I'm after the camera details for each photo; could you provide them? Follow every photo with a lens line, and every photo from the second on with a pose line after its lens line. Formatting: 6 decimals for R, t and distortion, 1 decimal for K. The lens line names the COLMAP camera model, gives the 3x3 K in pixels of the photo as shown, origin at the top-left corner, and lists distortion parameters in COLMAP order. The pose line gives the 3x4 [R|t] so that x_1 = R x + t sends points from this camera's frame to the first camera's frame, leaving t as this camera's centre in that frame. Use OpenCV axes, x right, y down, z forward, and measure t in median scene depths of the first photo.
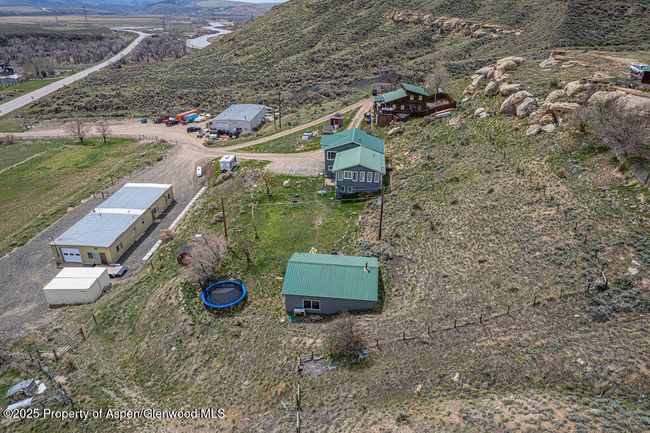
lens RADIAL K [[414.0, 0, 325.0], [0, 414.0, 216.5], [0, 0, 1]] dist [-0.077126, 0.073713]
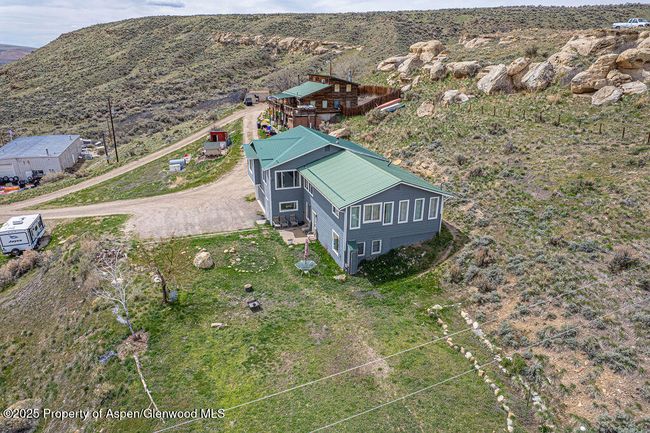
lens RADIAL K [[414.0, 0, 325.0], [0, 414.0, 216.5], [0, 0, 1]] dist [-0.077126, 0.073713]
pose [[0.906618, -0.155707, 0.392173, -0.090687], [0.191259, 0.980107, -0.053010, -0.051801], [-0.376117, 0.123067, 0.918363, 0.394544]]
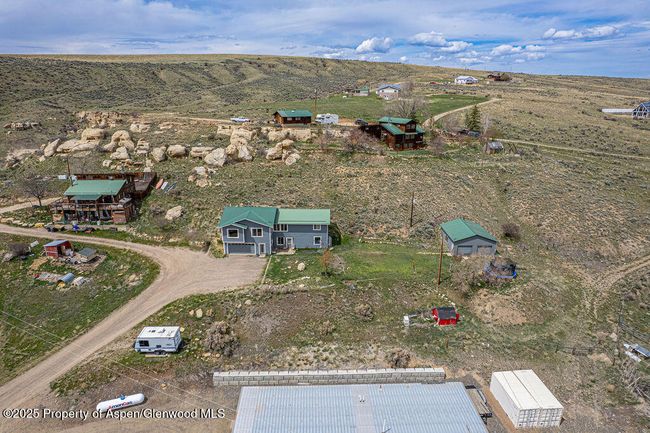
lens RADIAL K [[414.0, 0, 325.0], [0, 414.0, 216.5], [0, 0, 1]] dist [-0.077126, 0.073713]
pose [[-0.093855, -0.304954, 0.947731, -0.624129], [0.444230, 0.839089, 0.313989, -0.293272], [-0.890983, 0.450480, 0.056717, 0.573739]]
